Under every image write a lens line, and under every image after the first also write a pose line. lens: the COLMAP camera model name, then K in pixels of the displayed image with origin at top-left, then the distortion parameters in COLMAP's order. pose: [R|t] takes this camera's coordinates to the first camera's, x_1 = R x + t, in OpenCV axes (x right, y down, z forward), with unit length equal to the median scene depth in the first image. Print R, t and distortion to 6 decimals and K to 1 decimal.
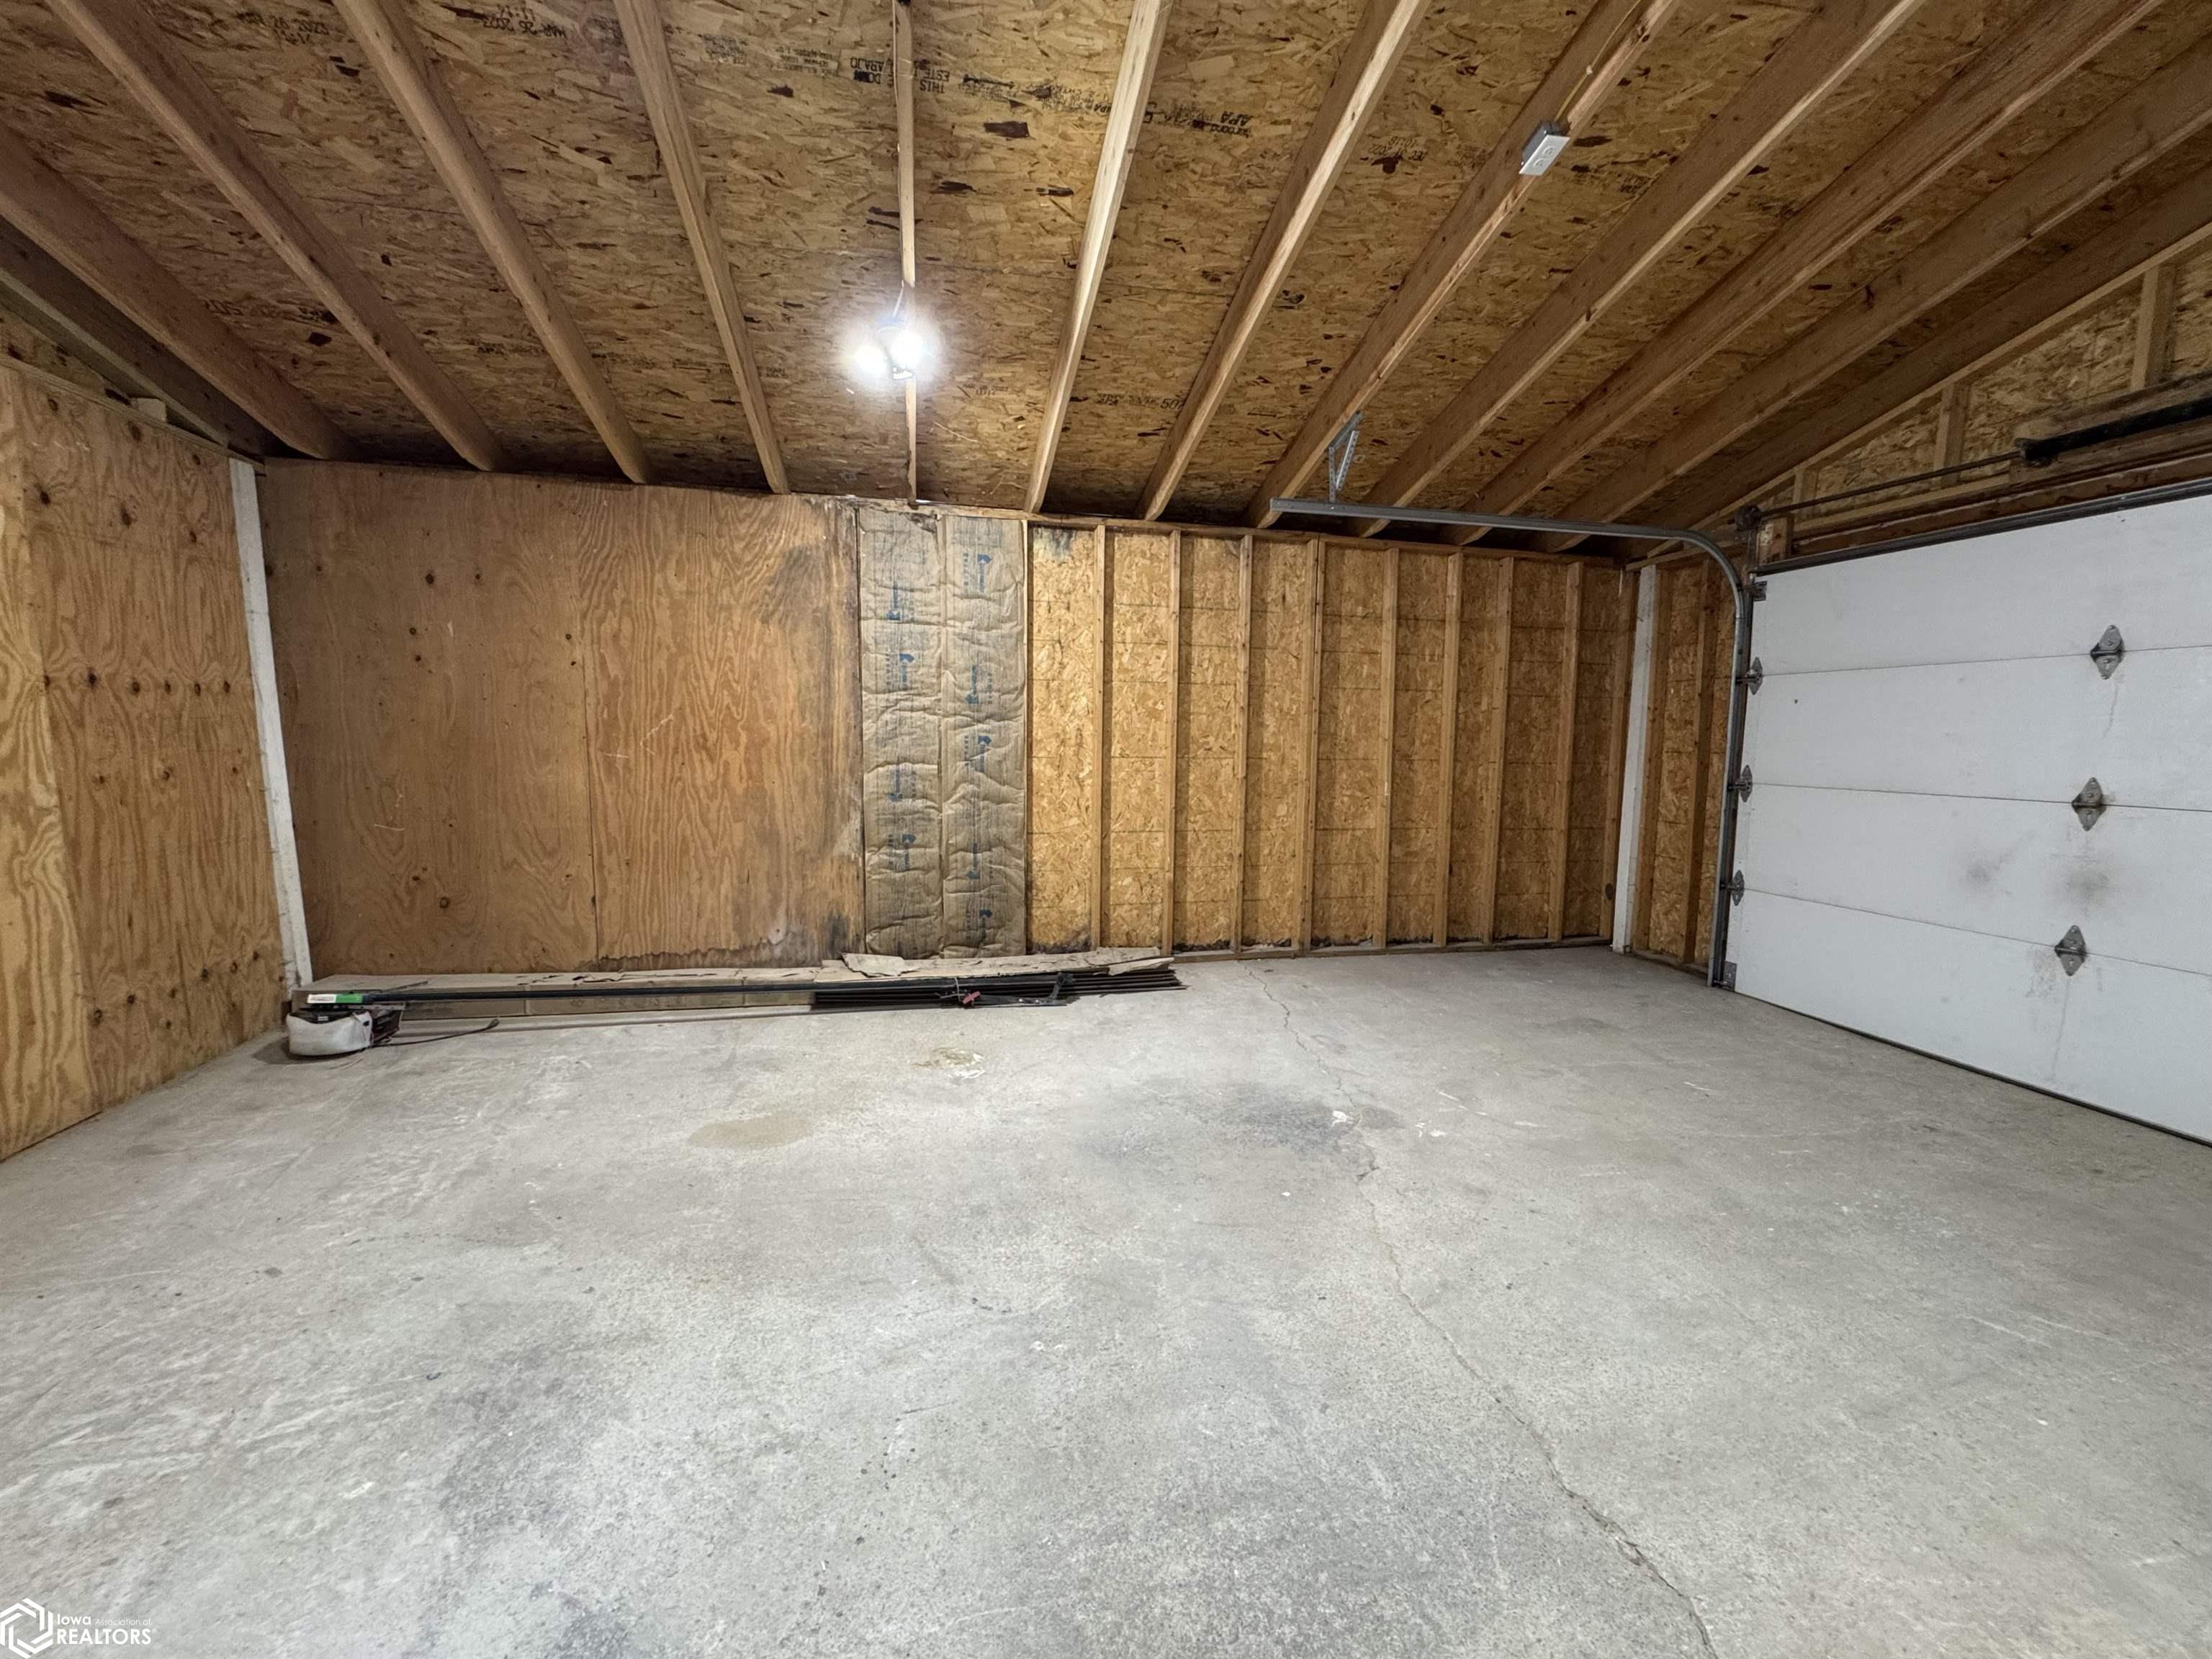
lens RADIAL K [[883.7, 0, 1106.5], [0, 883.7, 828.0], [0, 0, 1]] dist [-0.002818, 0.000333]
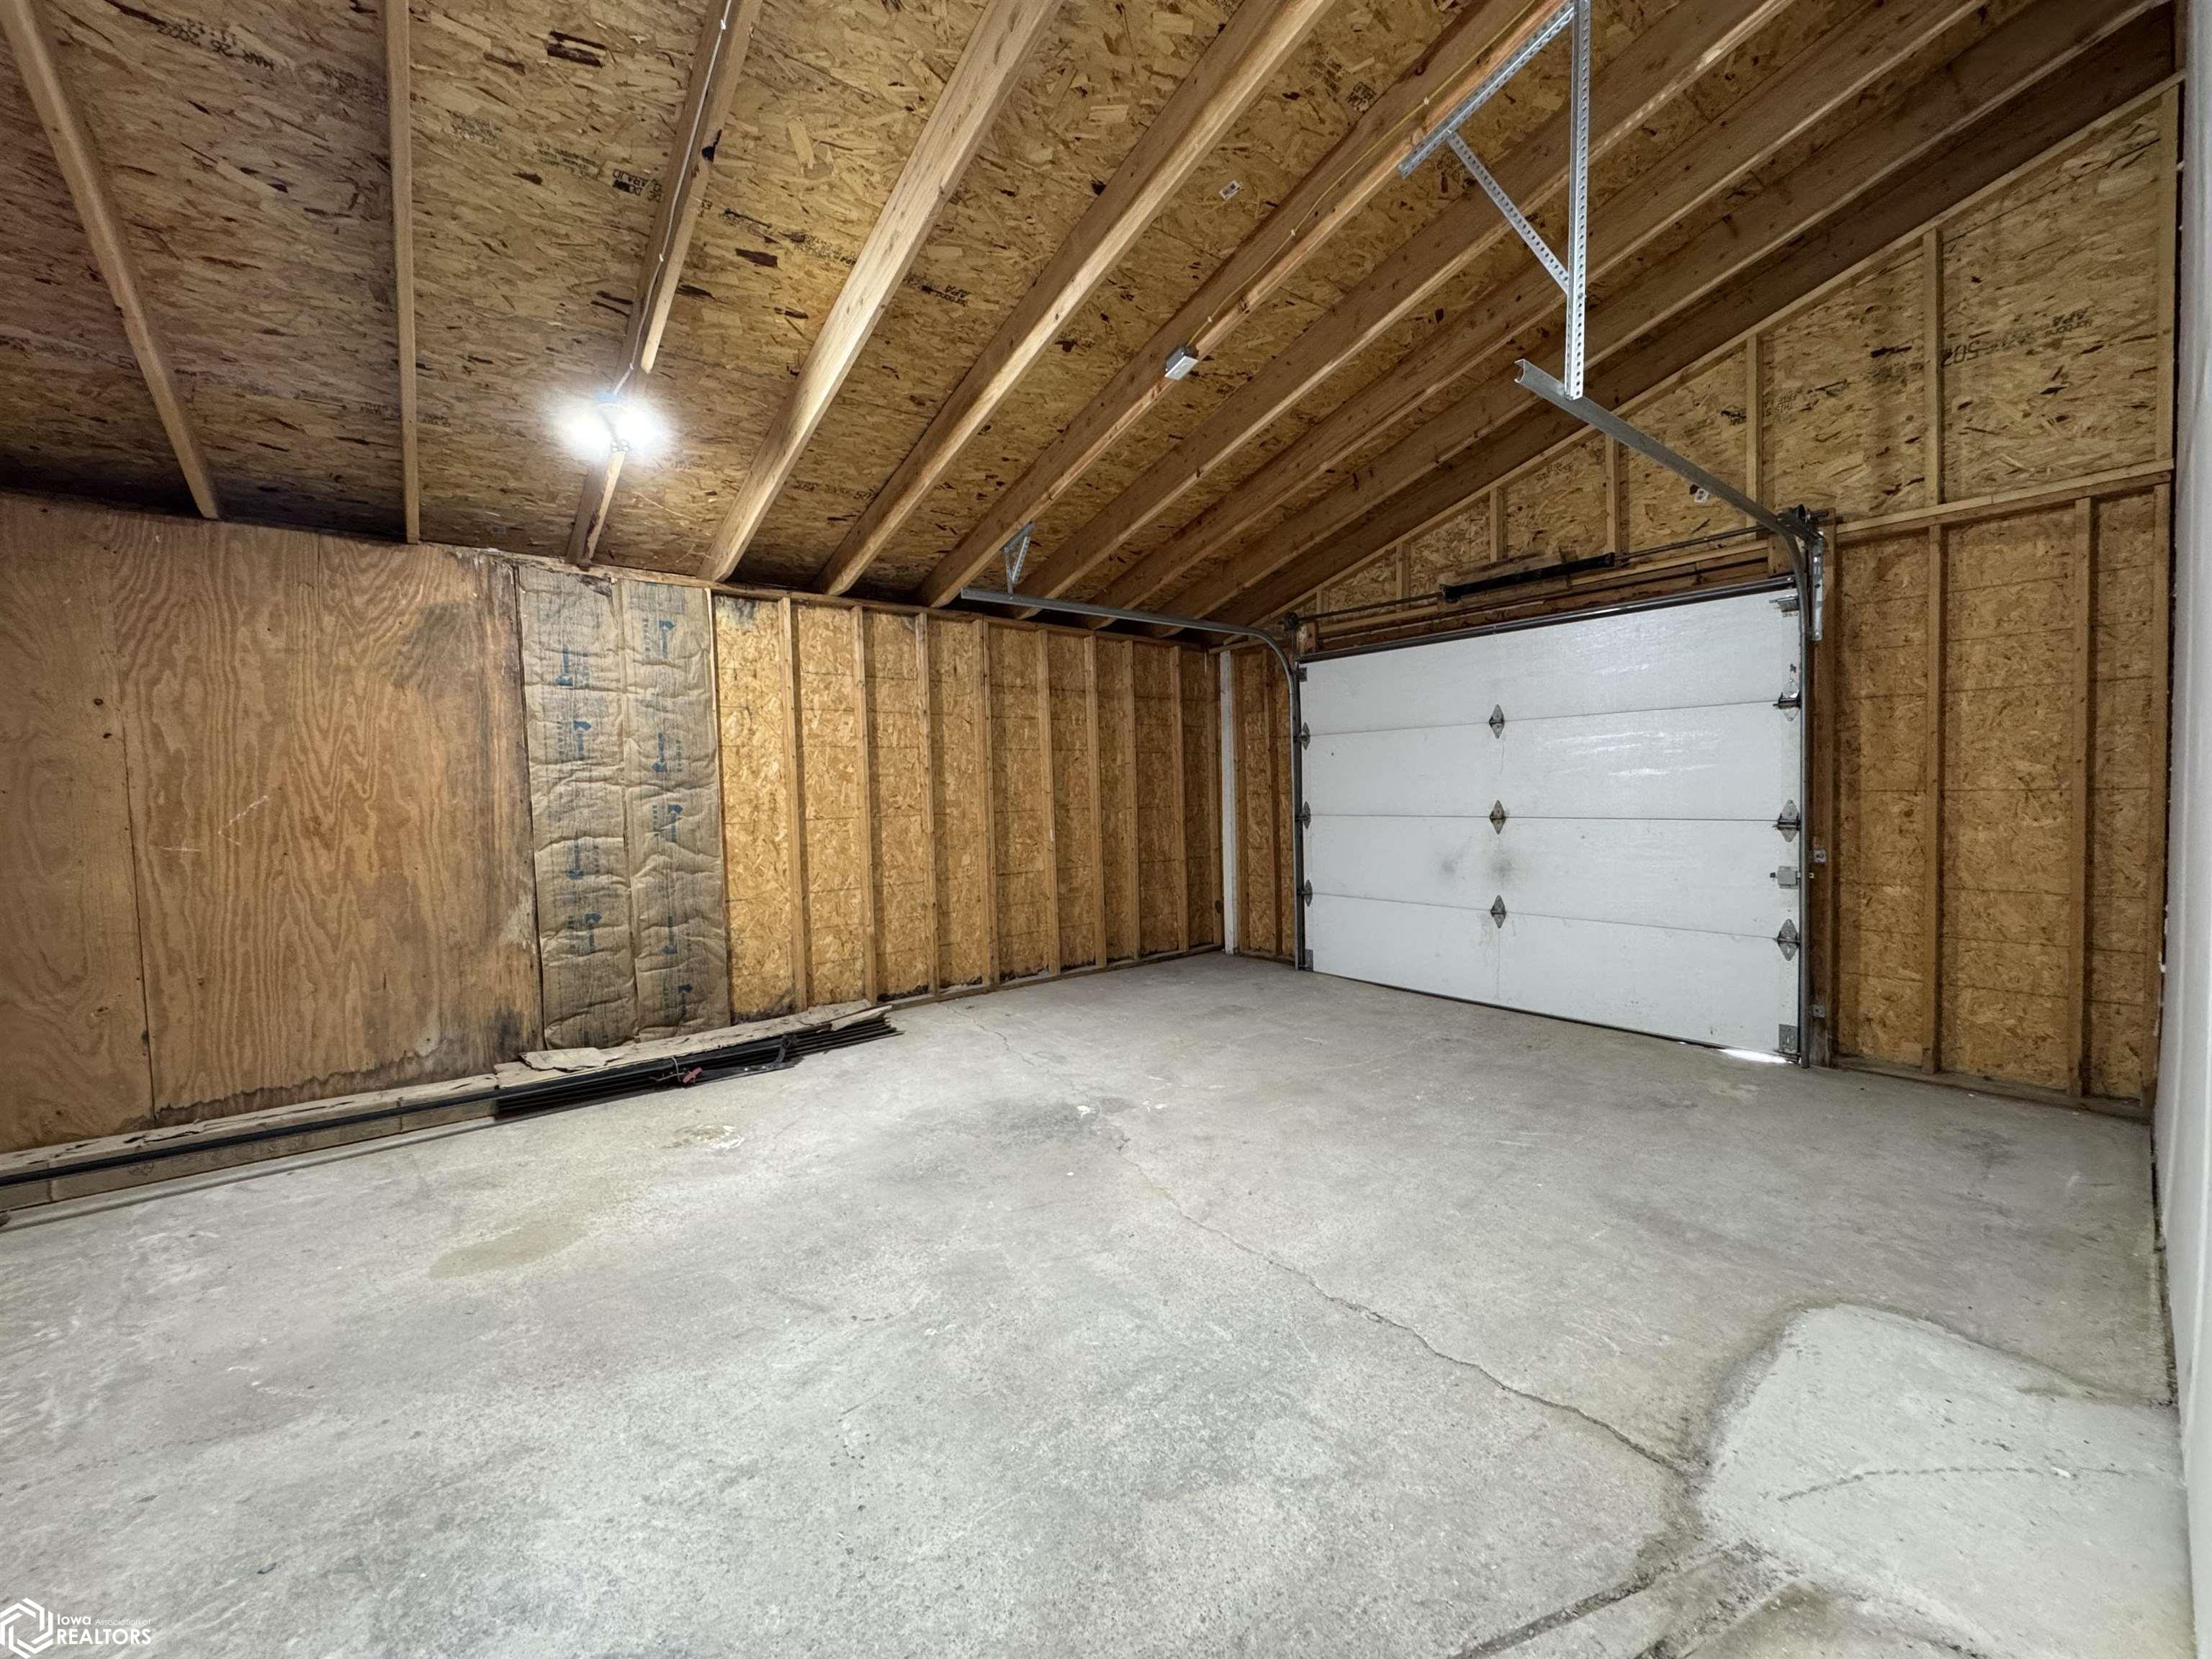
lens RADIAL K [[883.7, 0, 1106.5], [0, 883.7, 828.0], [0, 0, 1]] dist [-0.002818, 0.000333]
pose [[0.895952, -0.055263, 0.440700, -0.155658], [0.081752, 0.995795, -0.041330, -0.000014], [-0.436563, 0.073058, 0.896702, -0.080811]]
